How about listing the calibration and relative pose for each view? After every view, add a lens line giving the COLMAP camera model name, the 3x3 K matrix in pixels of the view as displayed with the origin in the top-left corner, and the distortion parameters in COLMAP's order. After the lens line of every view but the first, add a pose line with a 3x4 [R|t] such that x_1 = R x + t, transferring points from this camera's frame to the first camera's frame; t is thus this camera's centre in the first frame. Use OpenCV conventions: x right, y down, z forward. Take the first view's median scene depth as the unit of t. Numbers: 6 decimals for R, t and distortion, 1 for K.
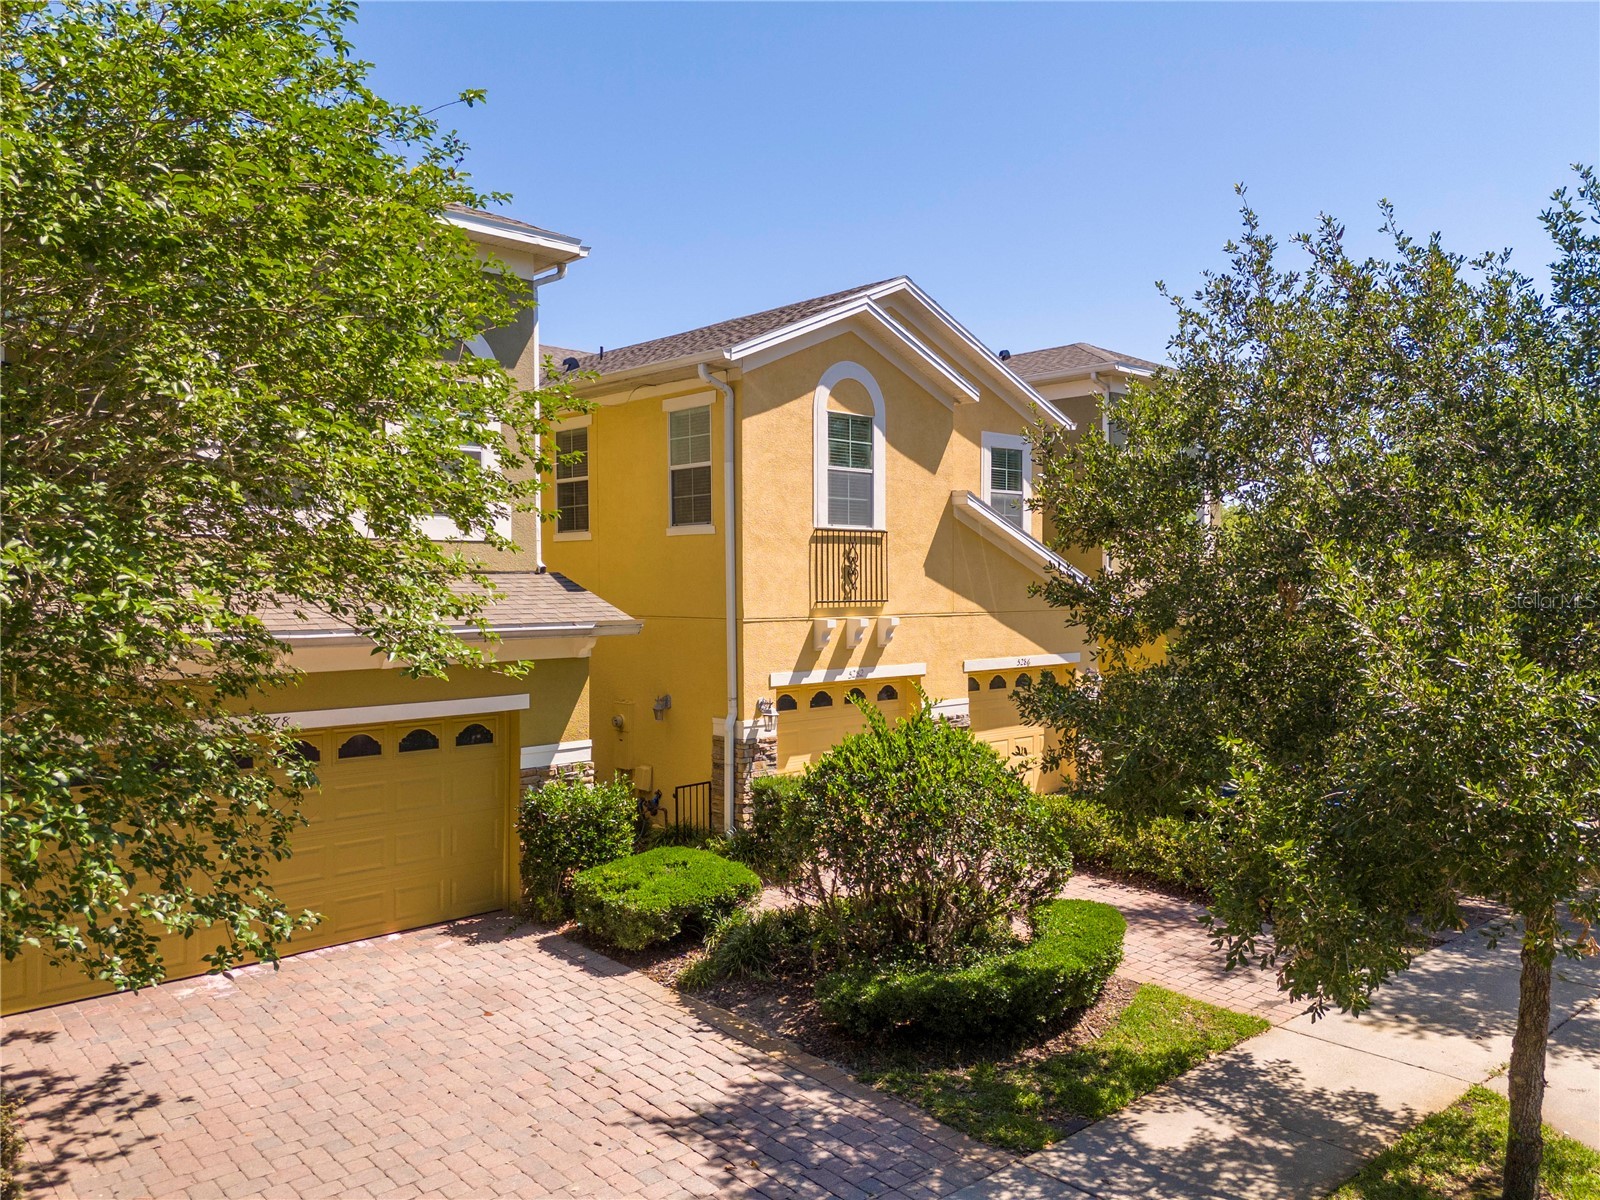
lens RADIAL K [[1186.9, 0, 810.1], [0, 1186.9, 589.7], [0, 0, 1]] dist [0.062190, -0.053771]
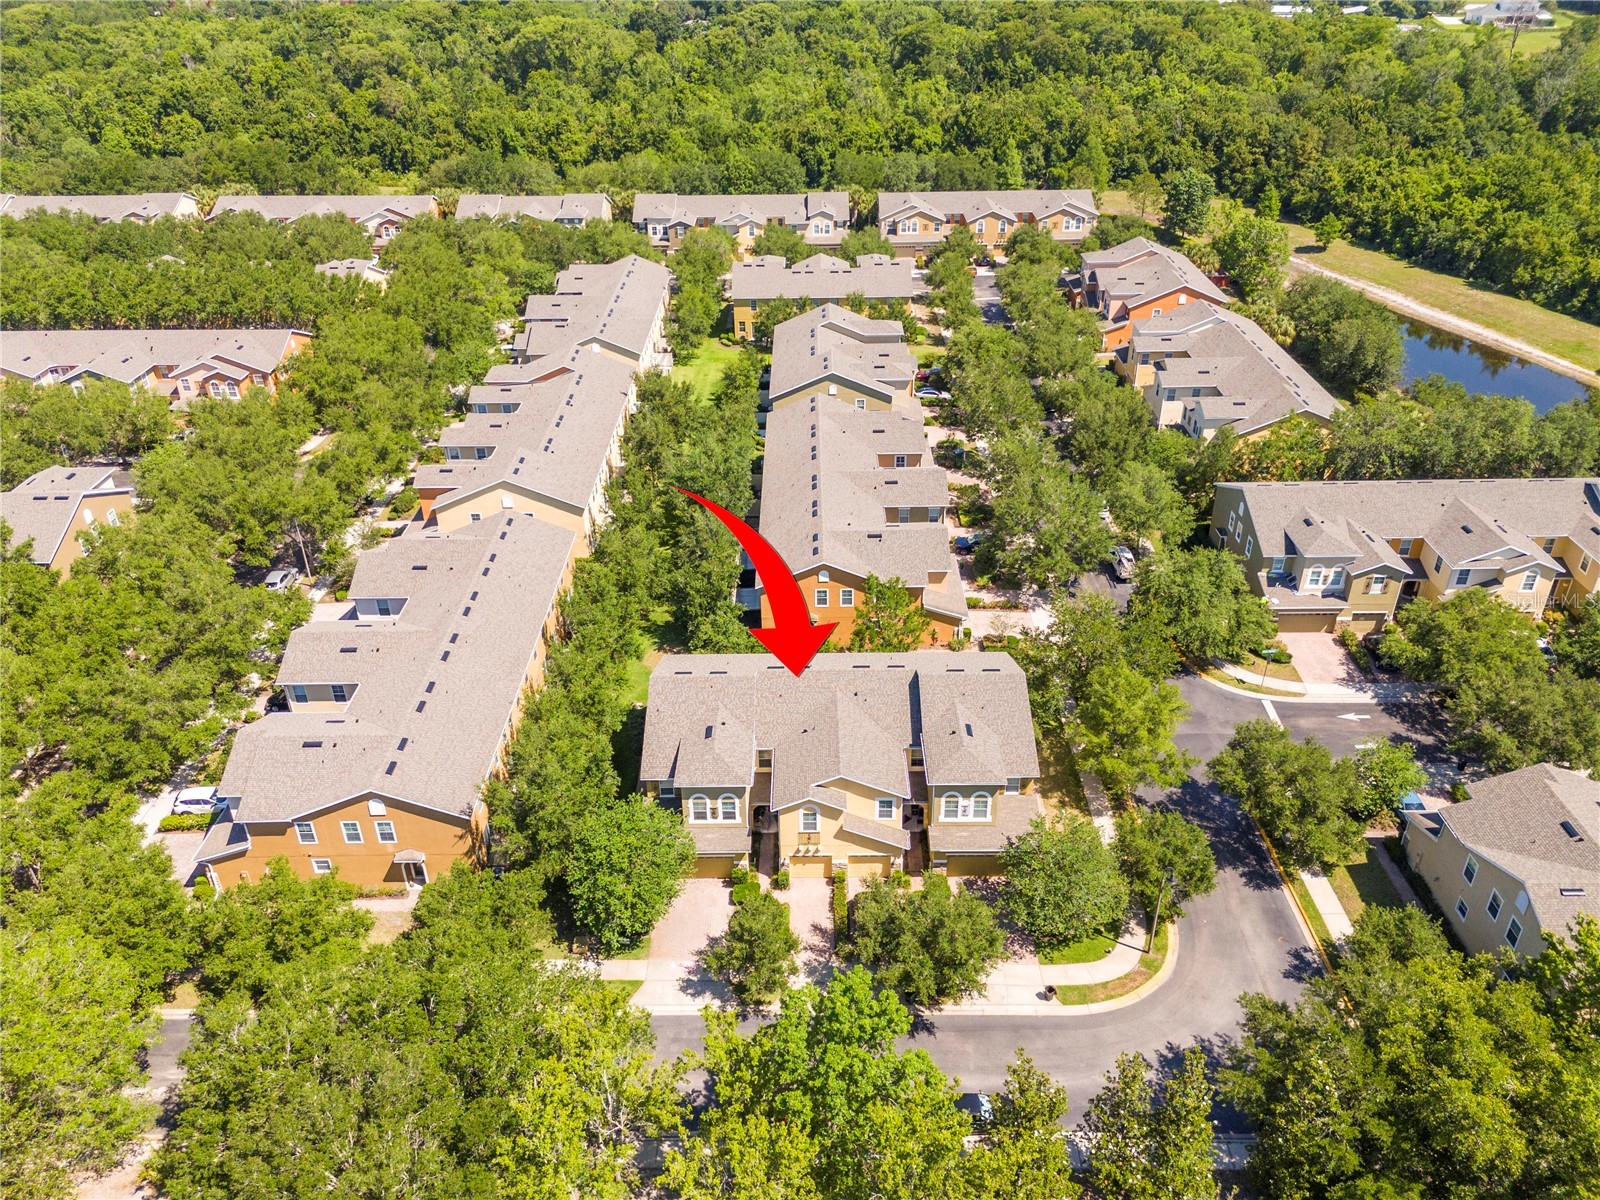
lens RADIAL K [[1186.9, 0, 794.5], [0, 1186.9, 589.2], [0, 0, 1]] dist [0.062190, -0.053771]
pose [[0.724277, 0.335853, -0.602183, 2.621746], [0.011102, 0.867558, 0.497212, -3.375614], [0.689419, -0.366805, 0.624624, -1.720810]]
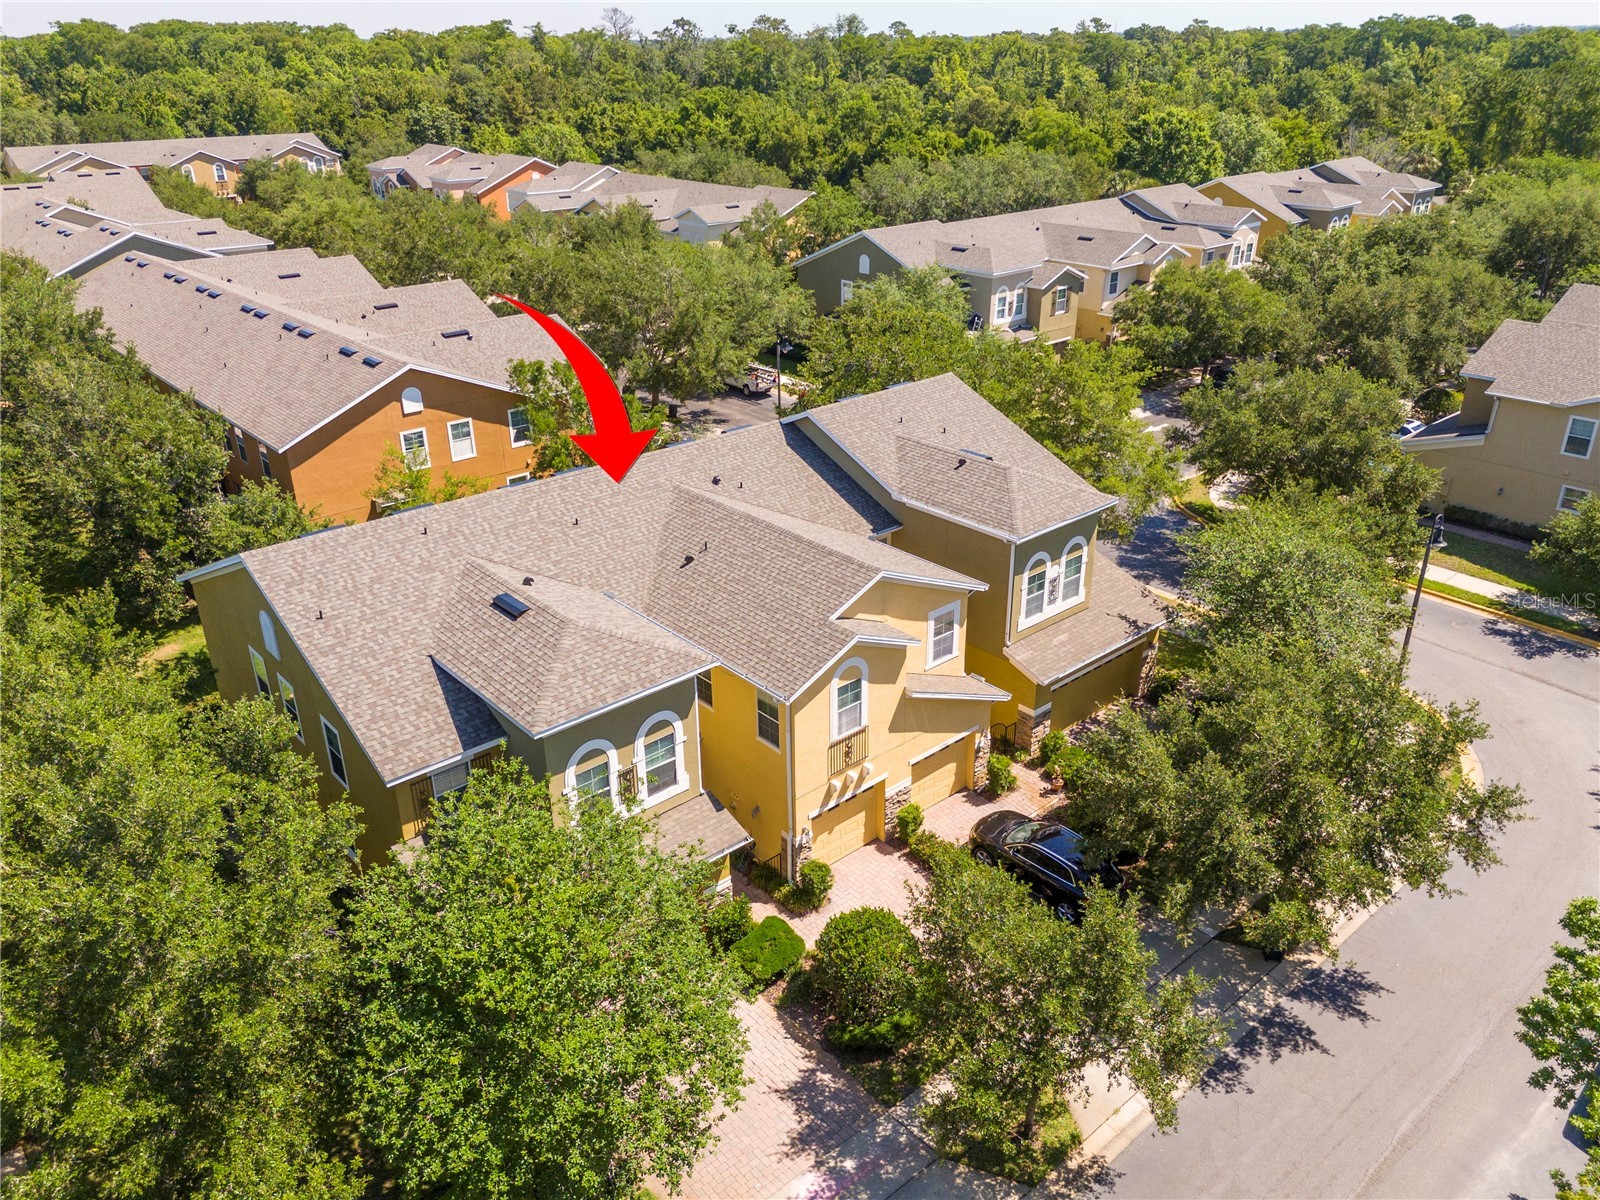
lens RADIAL K [[1186.9, 0, 801.1], [0, 1186.9, 593.5], [0, 0, 1]] dist [0.062190, -0.053771]
pose [[0.999528, 0.005883, -0.030164, 0.013618], [0.007162, 0.909894, 0.414779, -1.115560], [0.029886, -0.414799, 0.909422, -0.720031]]
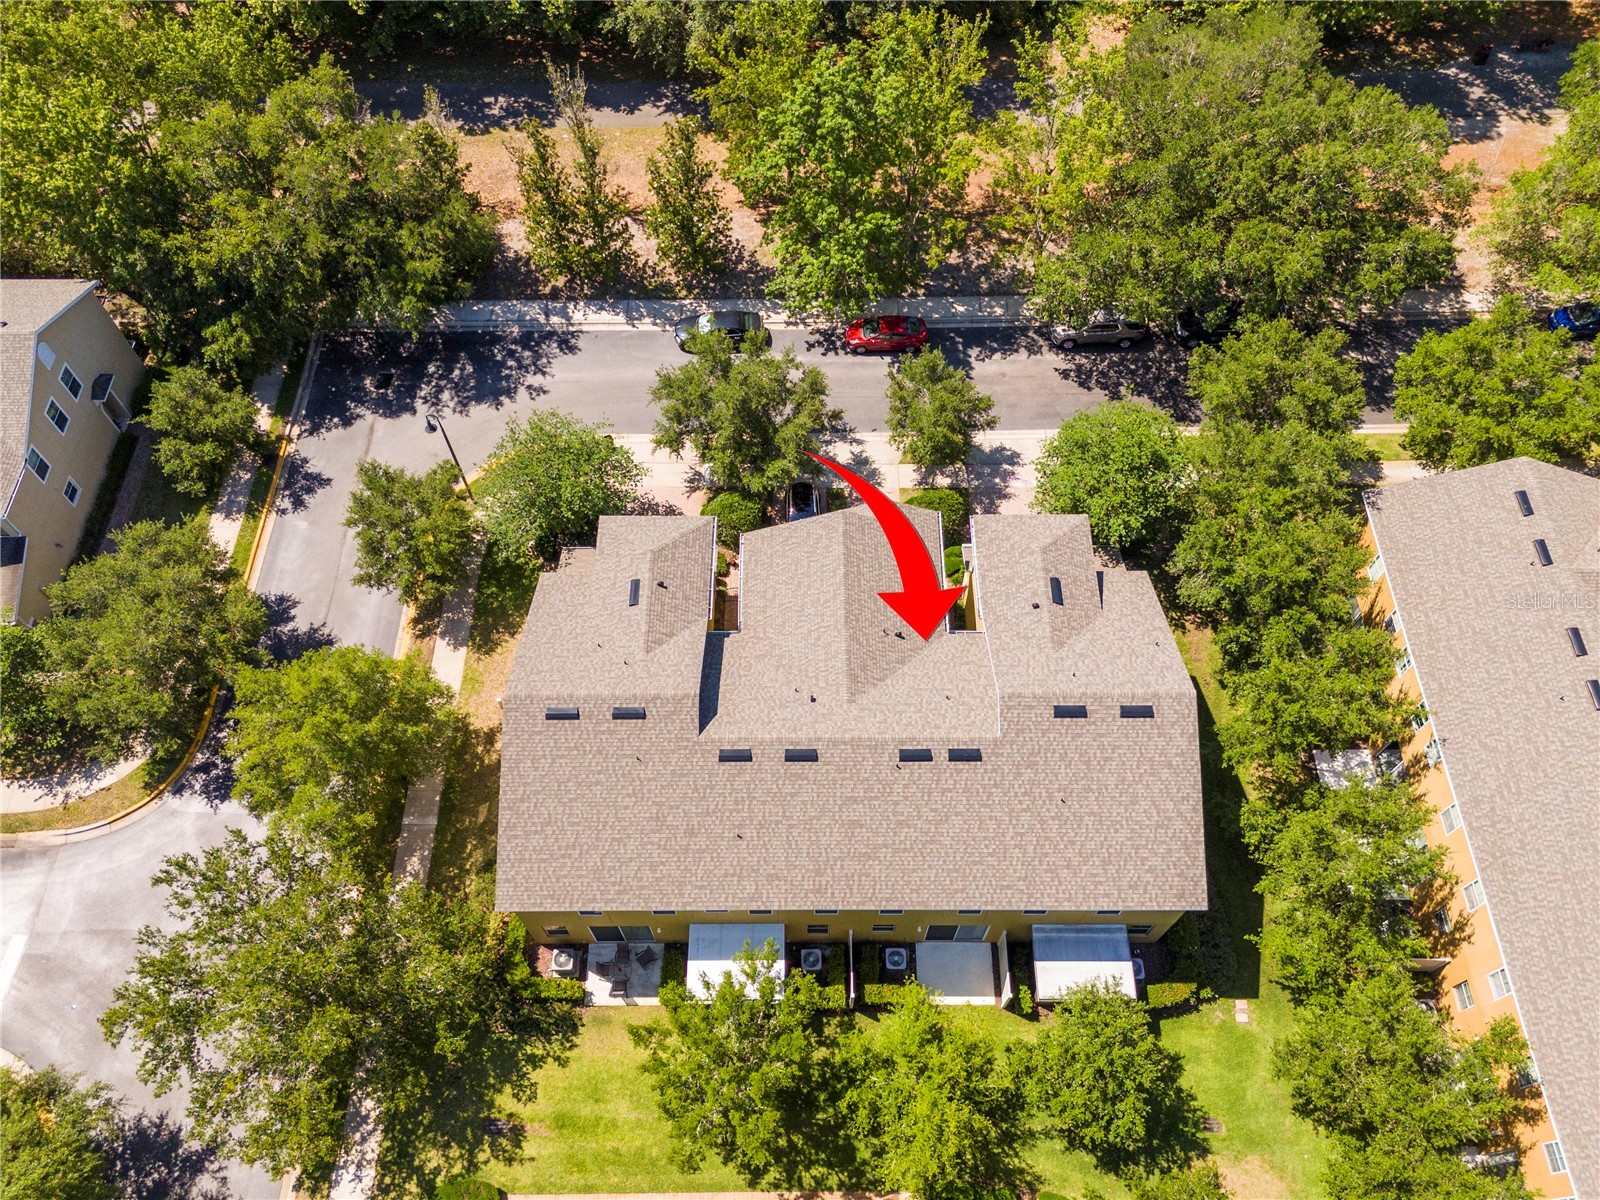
lens RADIAL K [[1186.9, 0, 797.9], [0, 1186.9, 600.7], [0, 0, 1]] dist [0.062190, -0.053771]
pose [[-0.731143, -0.587931, 0.346074, -1.099327], [0.008679, 0.499216, 0.866434, -3.030943], [-0.682169, 0.636491, -0.359895, 2.581261]]
